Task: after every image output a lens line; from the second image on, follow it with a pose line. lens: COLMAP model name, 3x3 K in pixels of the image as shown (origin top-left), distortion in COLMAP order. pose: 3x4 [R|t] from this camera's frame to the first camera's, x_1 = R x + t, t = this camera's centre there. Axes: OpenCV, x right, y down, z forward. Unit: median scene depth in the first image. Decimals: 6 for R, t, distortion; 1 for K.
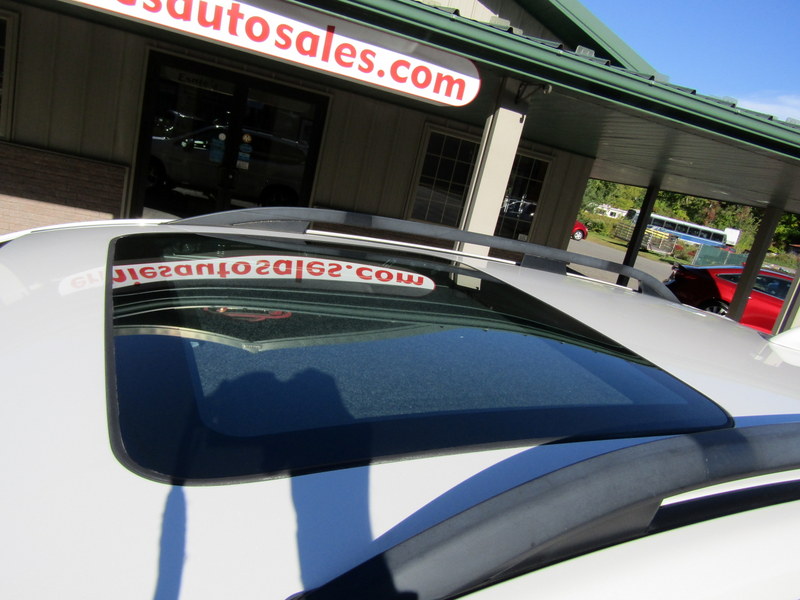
lens RADIAL K [[575.1, 0, 400.8], [0, 575.1, 297.9], [0, 0, 1]] dist [0.026007, -0.009335]
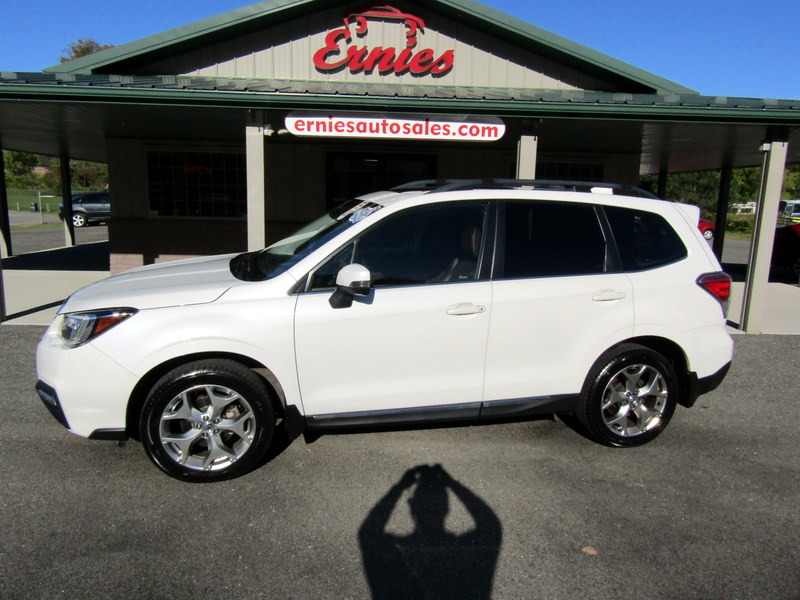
lens RADIAL K [[575.1, 0, 399.2], [0, 575.1, 299.4], [0, 0, 1]] dist [0.026007, -0.009335]
pose [[0.957439, -0.164670, -0.237052, 0.165197], [0.141937, 0.983735, -0.110086, 0.383469], [0.251324, 0.071754, 0.965240, -0.973429]]
